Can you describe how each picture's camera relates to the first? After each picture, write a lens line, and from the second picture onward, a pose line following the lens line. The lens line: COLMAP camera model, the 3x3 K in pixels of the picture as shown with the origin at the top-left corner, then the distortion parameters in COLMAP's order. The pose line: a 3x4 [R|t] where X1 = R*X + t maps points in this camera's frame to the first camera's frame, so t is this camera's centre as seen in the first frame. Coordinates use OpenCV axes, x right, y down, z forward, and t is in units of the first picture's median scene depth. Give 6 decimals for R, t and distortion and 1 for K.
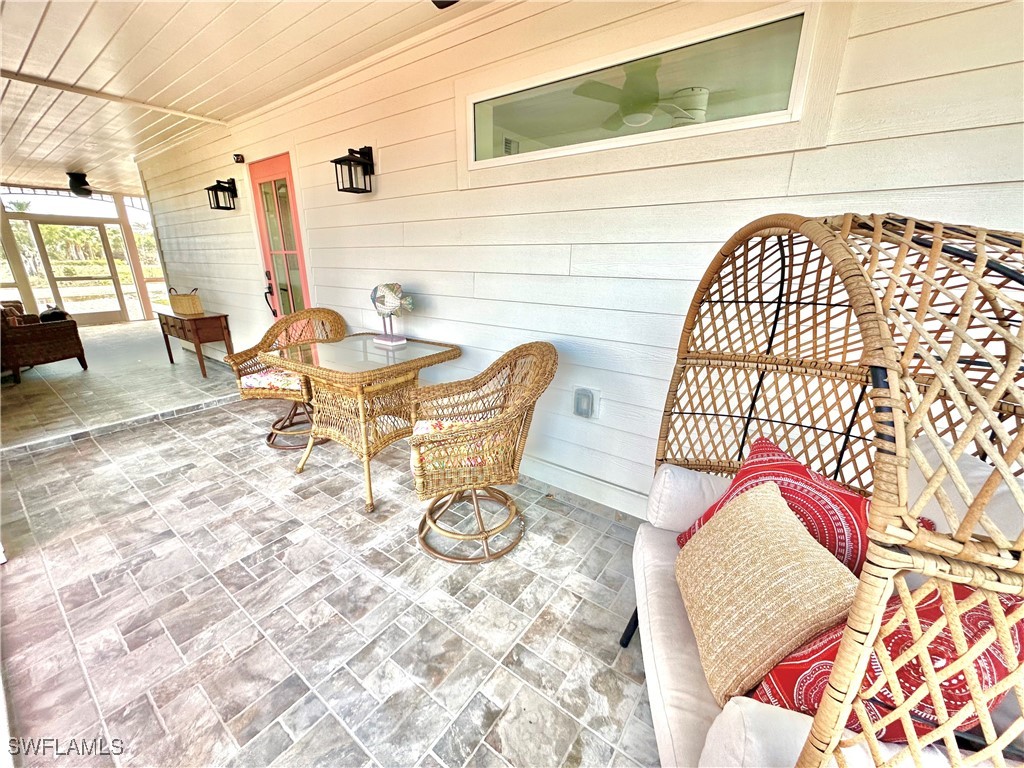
lens RADIAL K [[408.3, 0, 513.0], [0, 408.3, 386.3], [0, 0, 1]] dist [-0.002341, 0.000193]
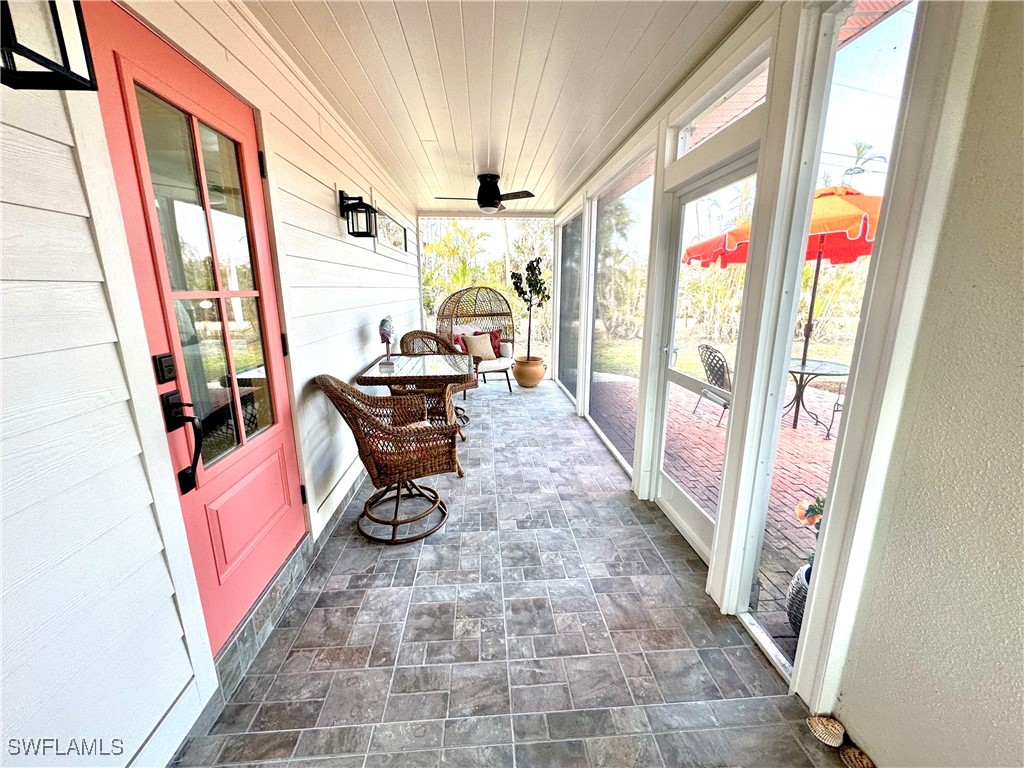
lens RADIAL K [[408.3, 0, 510.7], [0, 408.3, 381.5], [0, 0, 1]] dist [-0.002341, 0.000193]
pose [[-0.646103, -0.168734, 0.744366, -1.648766], [0.236118, 0.883229, 0.405161, -0.539028], [-0.725810, 0.437534, -0.530815, 1.602871]]
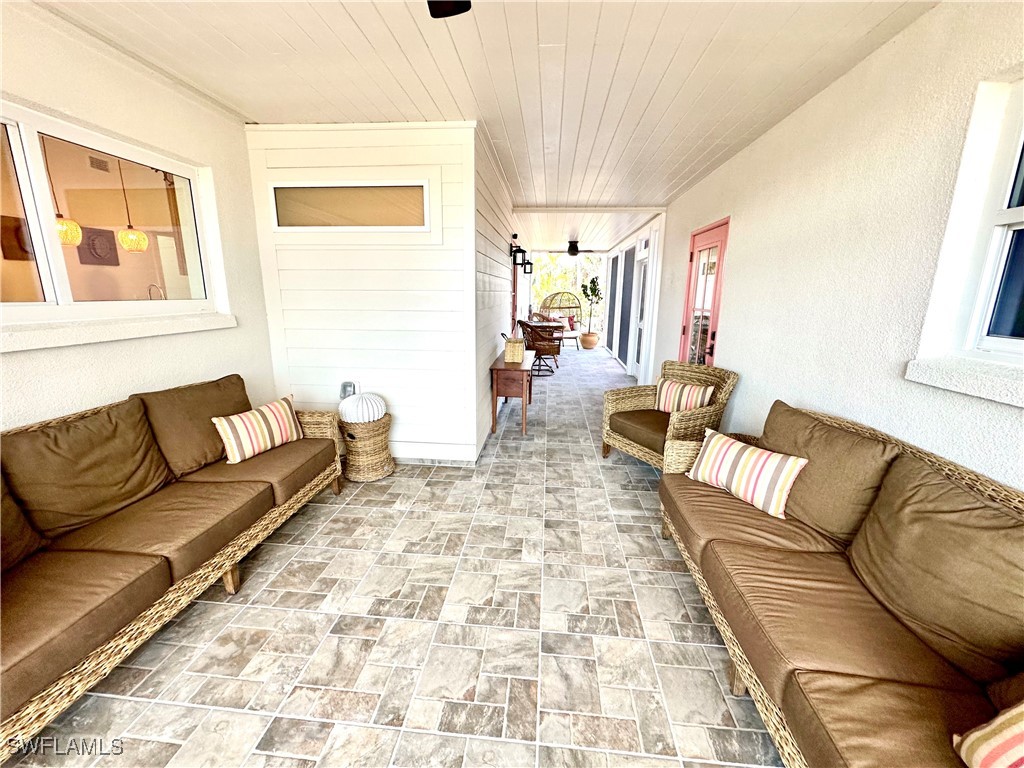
lens RADIAL K [[408.3, 0, 514.2], [0, 408.3, 382.7], [0, 0, 1]] dist [-0.002341, 0.000193]
pose [[-0.519619, -0.191723, 0.832609, -4.081437], [0.250482, 0.897496, 0.362987, -1.179477], [-0.816857, 0.397169, -0.418333, 3.581134]]
